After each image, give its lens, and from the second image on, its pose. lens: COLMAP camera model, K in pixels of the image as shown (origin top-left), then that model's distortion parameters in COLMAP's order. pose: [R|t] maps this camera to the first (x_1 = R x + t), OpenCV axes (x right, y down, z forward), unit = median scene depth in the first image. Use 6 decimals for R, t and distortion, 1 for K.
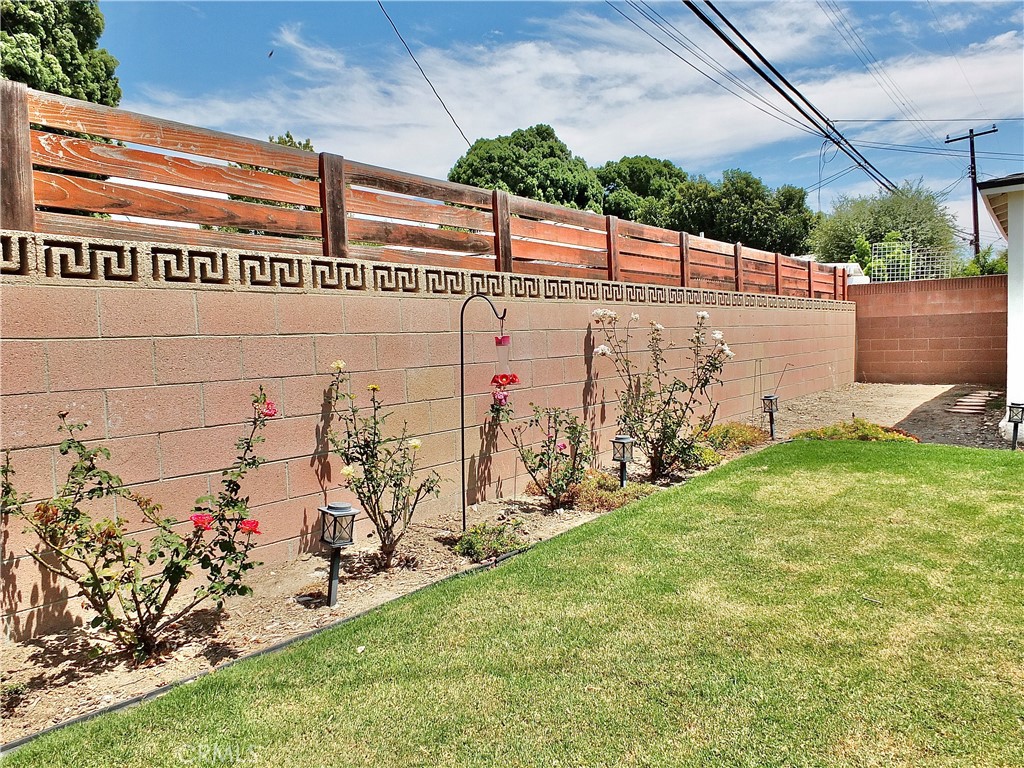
lens RADIAL K [[716.7, 0, 512.0], [0, 716.7, 384.0], [0, 0, 1]] dist [-0.009034, -0.003113]
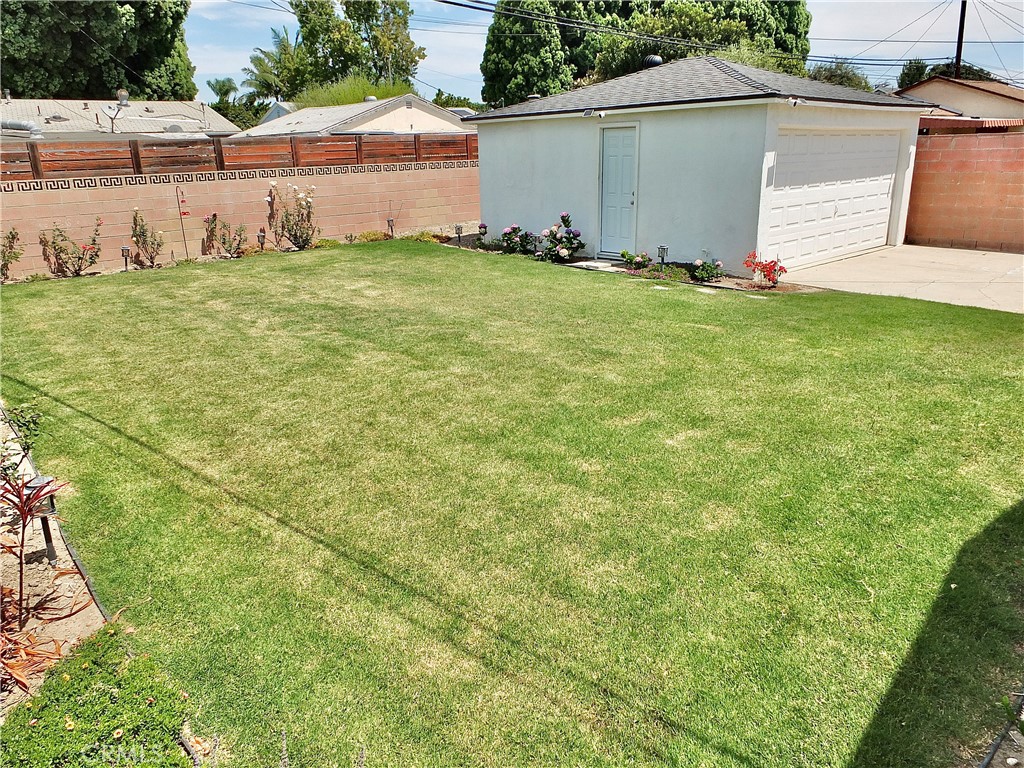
lens RADIAL K [[716.7, 0, 512.0], [0, 716.7, 384.0], [0, 0, 1]] dist [-0.009034, -0.003113]
pose [[0.983196, 0.062474, -0.171529, 2.152154], [-0.015001, 0.964091, 0.265149, -0.149854], [0.181935, -0.258120, 0.948828, -2.120985]]
